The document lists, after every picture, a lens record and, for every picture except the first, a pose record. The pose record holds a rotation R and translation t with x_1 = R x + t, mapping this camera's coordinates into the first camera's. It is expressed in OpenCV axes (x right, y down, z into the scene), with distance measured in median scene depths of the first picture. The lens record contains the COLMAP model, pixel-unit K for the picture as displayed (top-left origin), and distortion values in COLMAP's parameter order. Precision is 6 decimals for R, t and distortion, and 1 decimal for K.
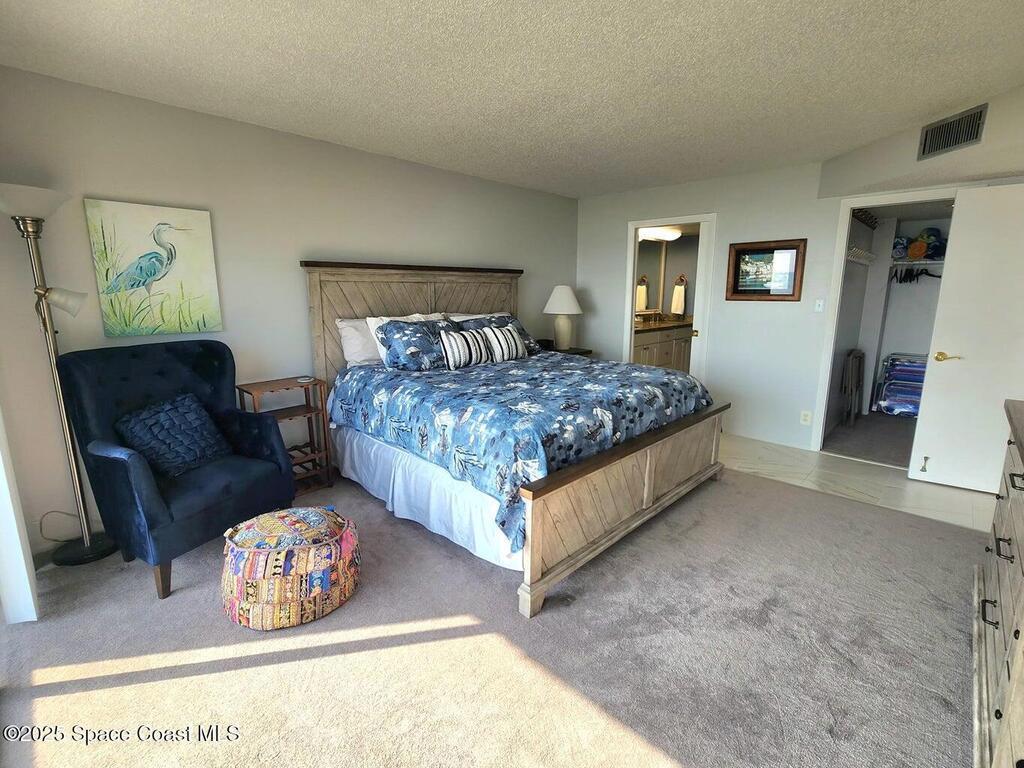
lens RADIAL K [[468.4, 0, 514.4], [0, 468.4, 380.1], [0, 0, 1]] dist [0.000131, 0.000625]
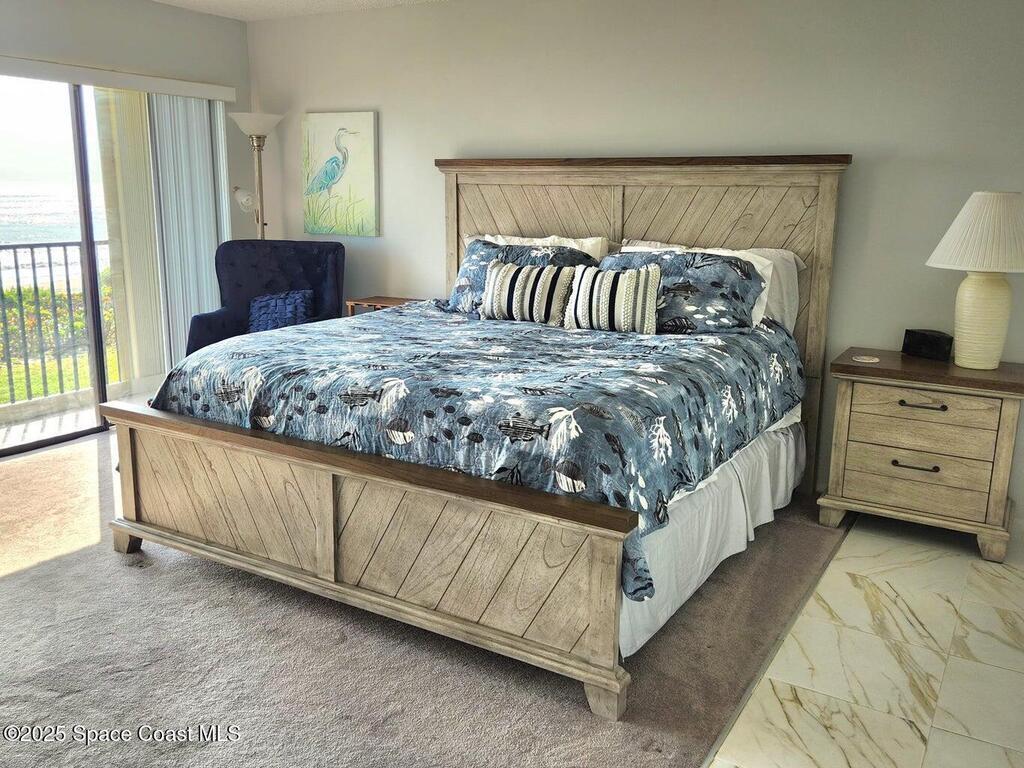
lens RADIAL K [[902.0, 0, 492.5], [0, 902.0, 363.6], [0, 0, 1]] dist [0.081095, -0.049529]
pose [[0.214809, 0.186098, -0.958762, 1.276028], [-0.202627, 0.968810, 0.142650, -0.170921], [0.955405, 0.163629, 0.245818, 0.844101]]
